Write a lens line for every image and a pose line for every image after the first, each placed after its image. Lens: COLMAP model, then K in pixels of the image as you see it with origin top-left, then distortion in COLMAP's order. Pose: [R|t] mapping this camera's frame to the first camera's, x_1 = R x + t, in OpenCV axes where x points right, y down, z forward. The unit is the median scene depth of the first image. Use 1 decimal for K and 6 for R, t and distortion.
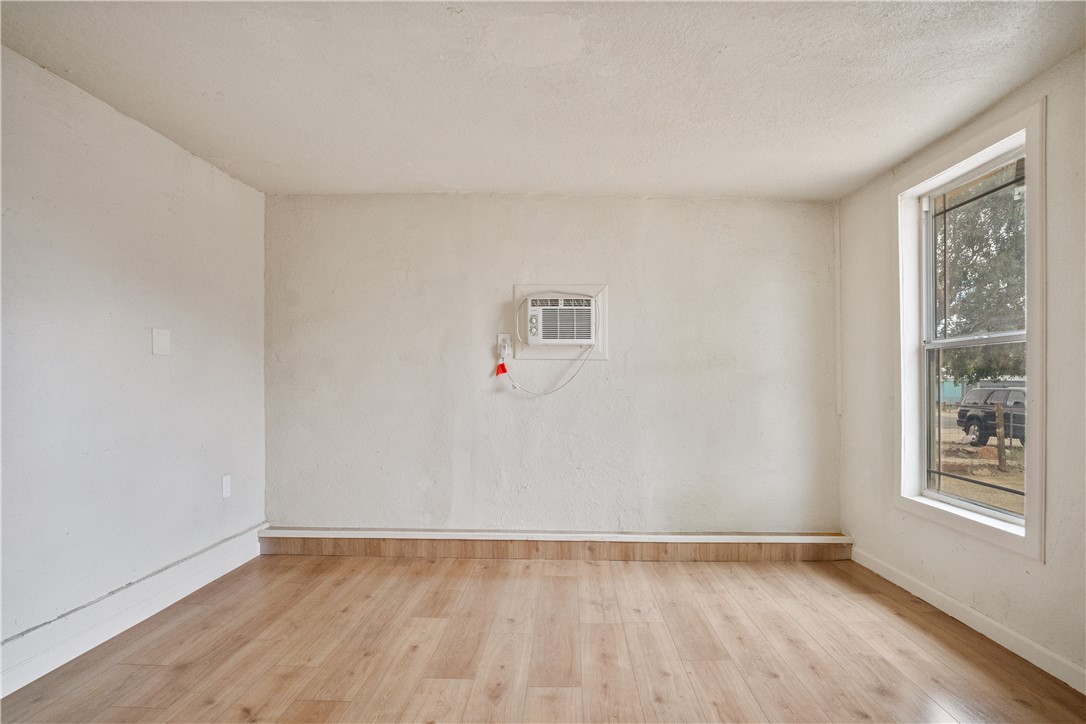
lens RADIAL K [[615.1, 0, 543.0], [0, 615.1, 362.0], [0, 0, 1]] dist [-0.034001, 0.022880]
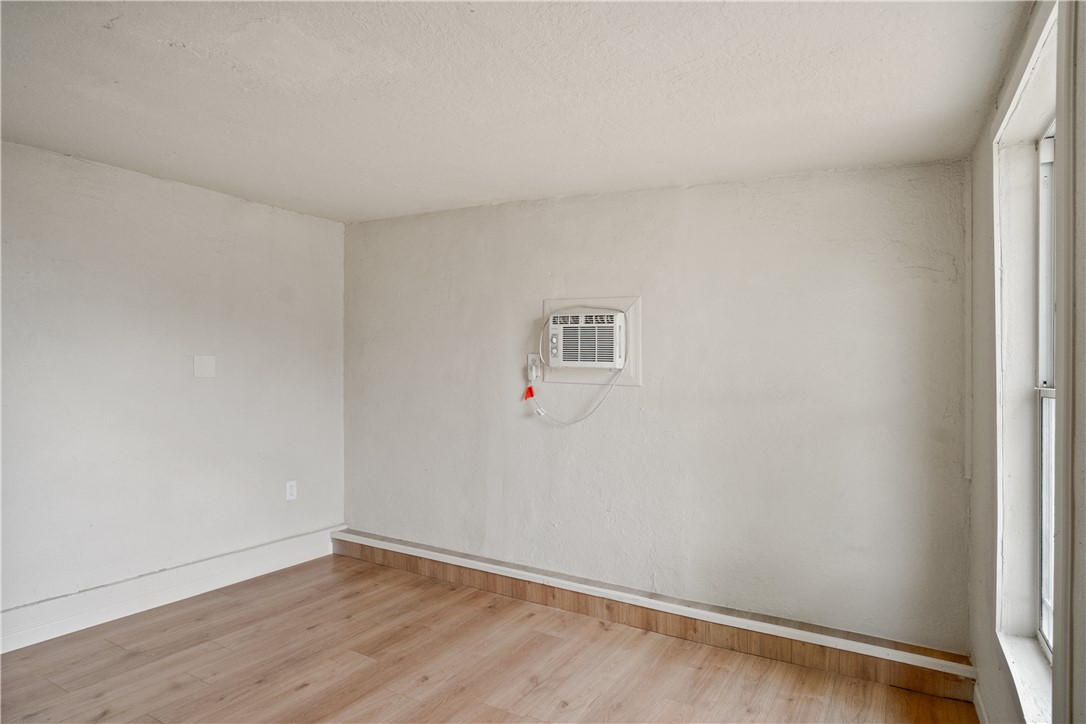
lens RADIAL K [[615.1, 0, 543.0], [0, 615.1, 362.0], [0, 0, 1]] dist [-0.034001, 0.022880]
pose [[0.885862, 0.012193, -0.463789, 0.384621], [-0.005802, 0.999868, 0.015203, -0.049455], [0.463913, -0.010777, 0.885815, 0.203758]]
